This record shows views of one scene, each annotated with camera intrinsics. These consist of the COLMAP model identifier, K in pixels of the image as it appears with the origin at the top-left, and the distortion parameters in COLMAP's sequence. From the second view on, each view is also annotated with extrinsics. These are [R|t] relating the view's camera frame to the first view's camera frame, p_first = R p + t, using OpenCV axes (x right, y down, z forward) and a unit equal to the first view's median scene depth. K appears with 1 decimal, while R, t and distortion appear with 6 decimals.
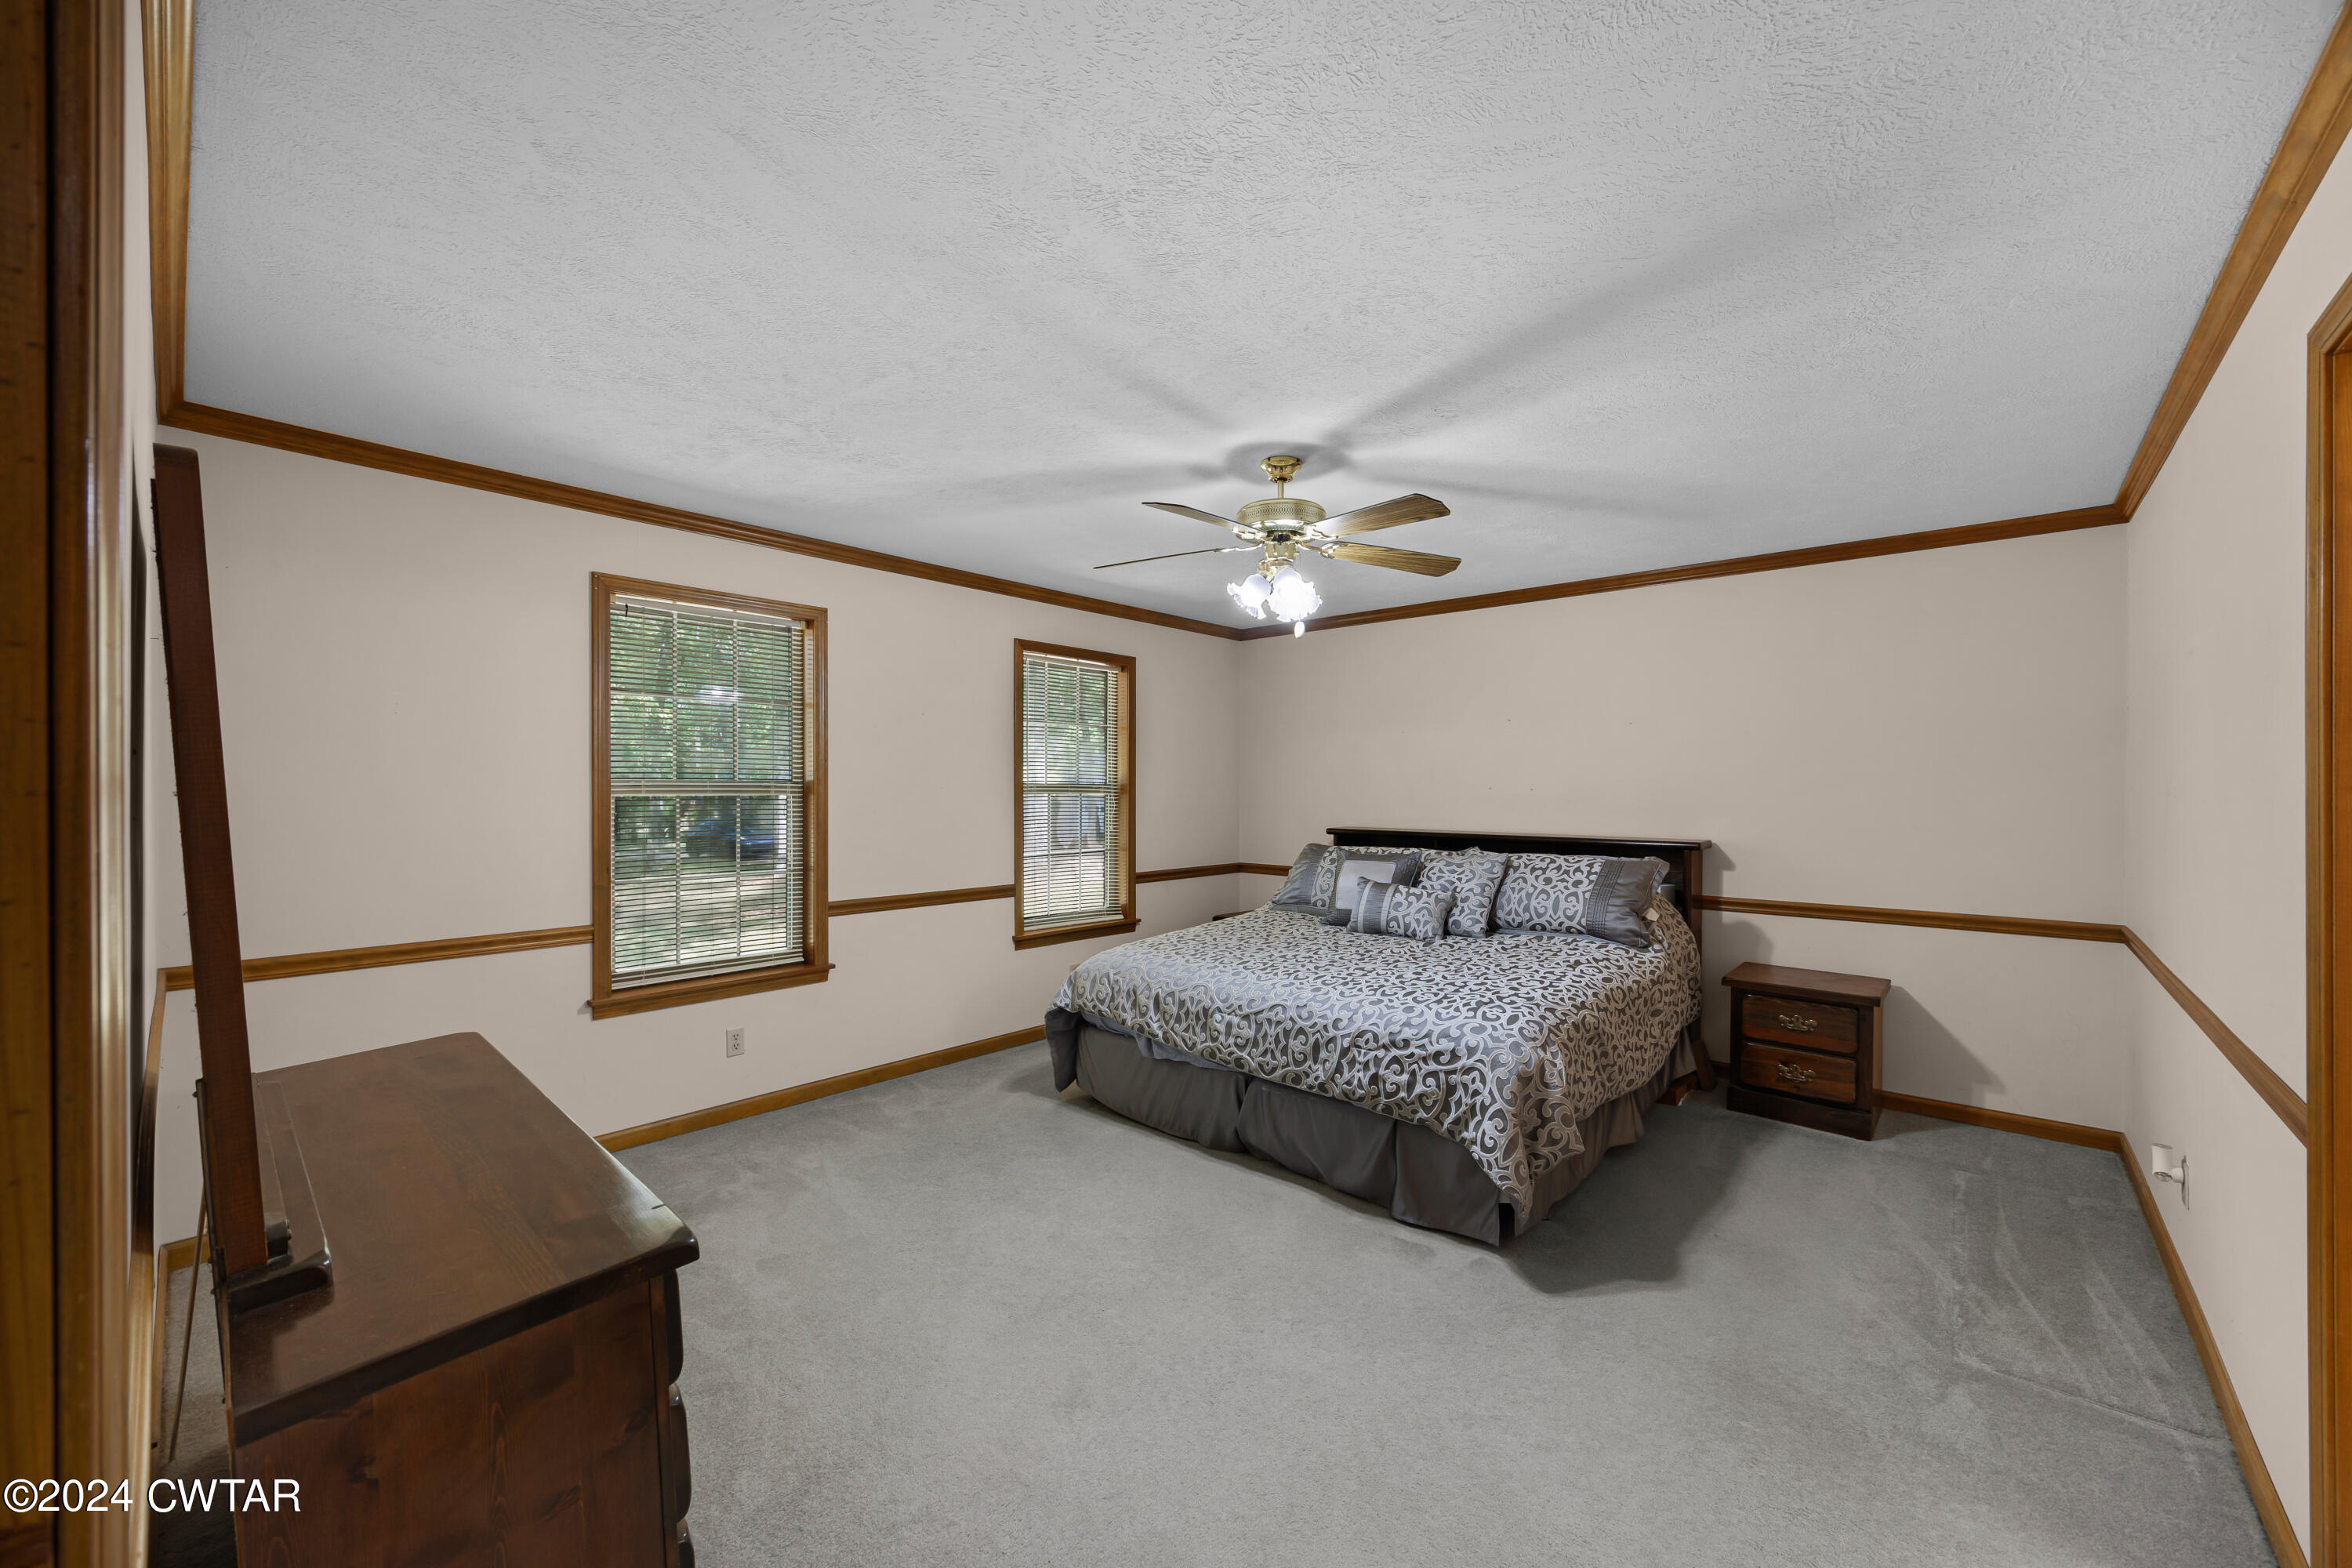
lens RADIAL K [[899.4, 0, 1187.6], [0, 899.4, 790.3], [0, 0, 1]] dist [-0.000313, 0.000127]
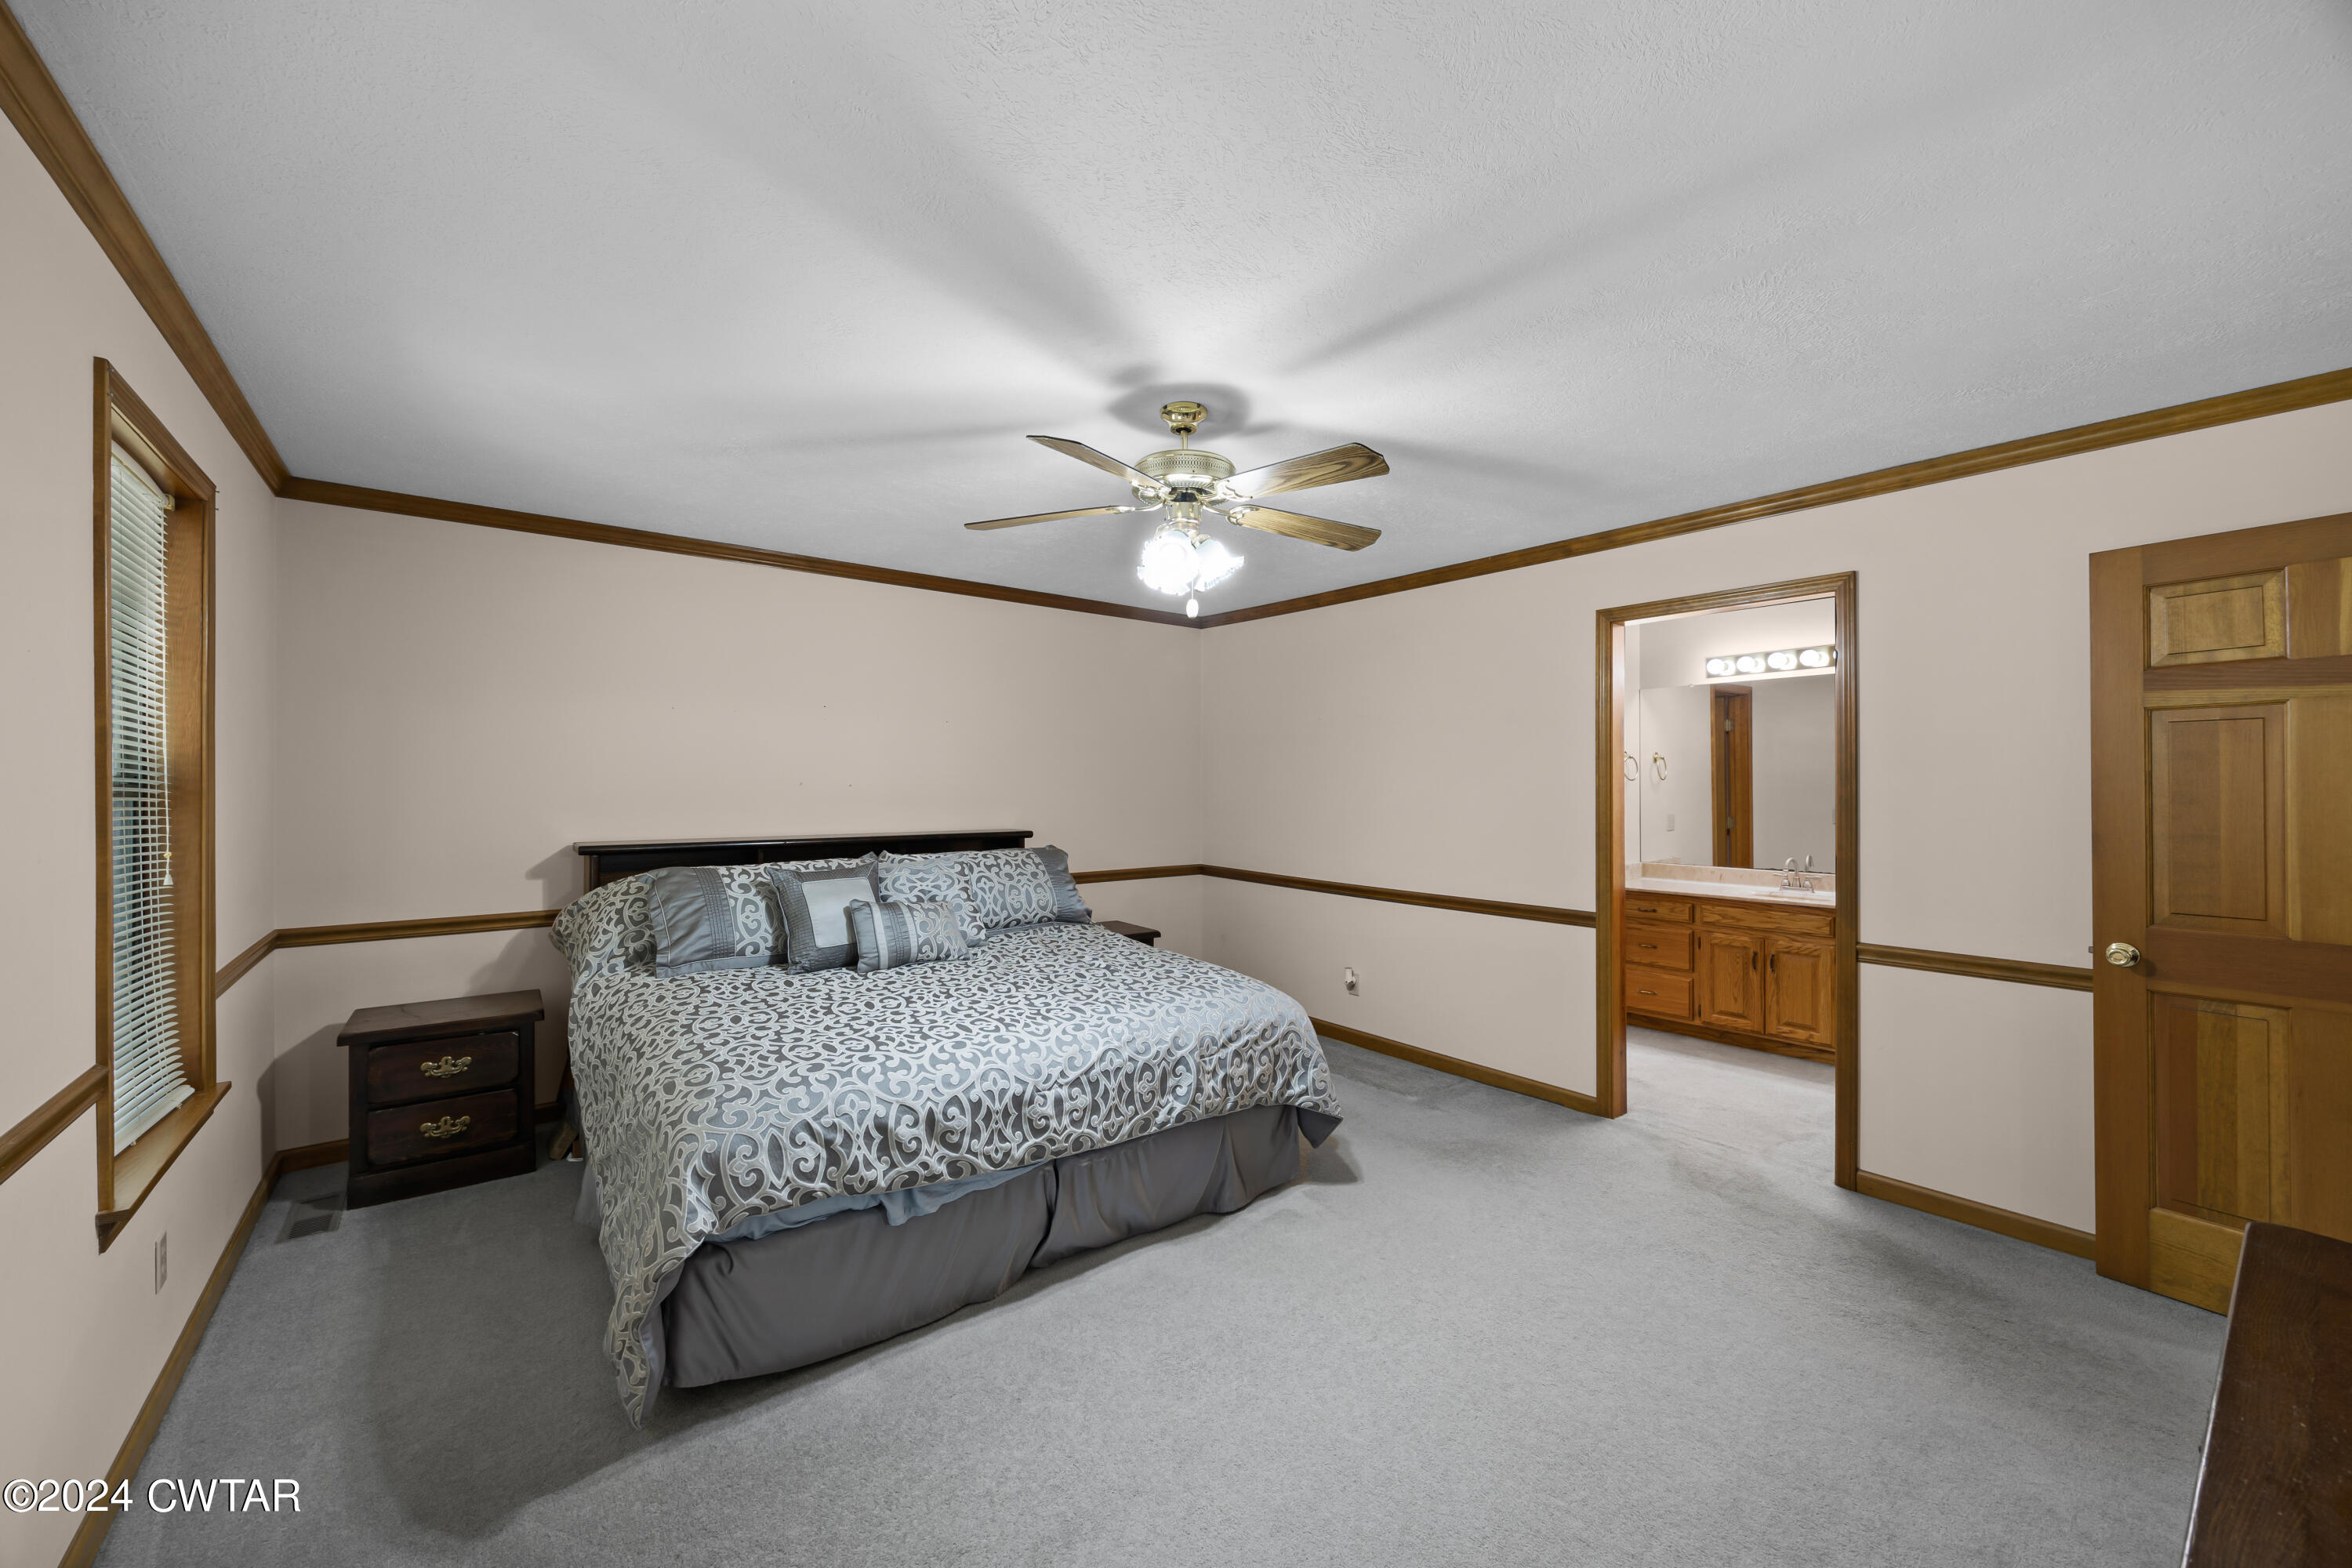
lens RADIAL K [[897.0, 0, 1179.3], [0, 897.0, 778.8], [0, 0, 1]] dist [-0.001495, -0.000171]
pose [[0.171275, 0.003077, 0.985219, -0.689160], [0.002097, 0.999992, -0.003488, -0.005784], [-0.985221, 0.002663, 0.171267, 0.789758]]
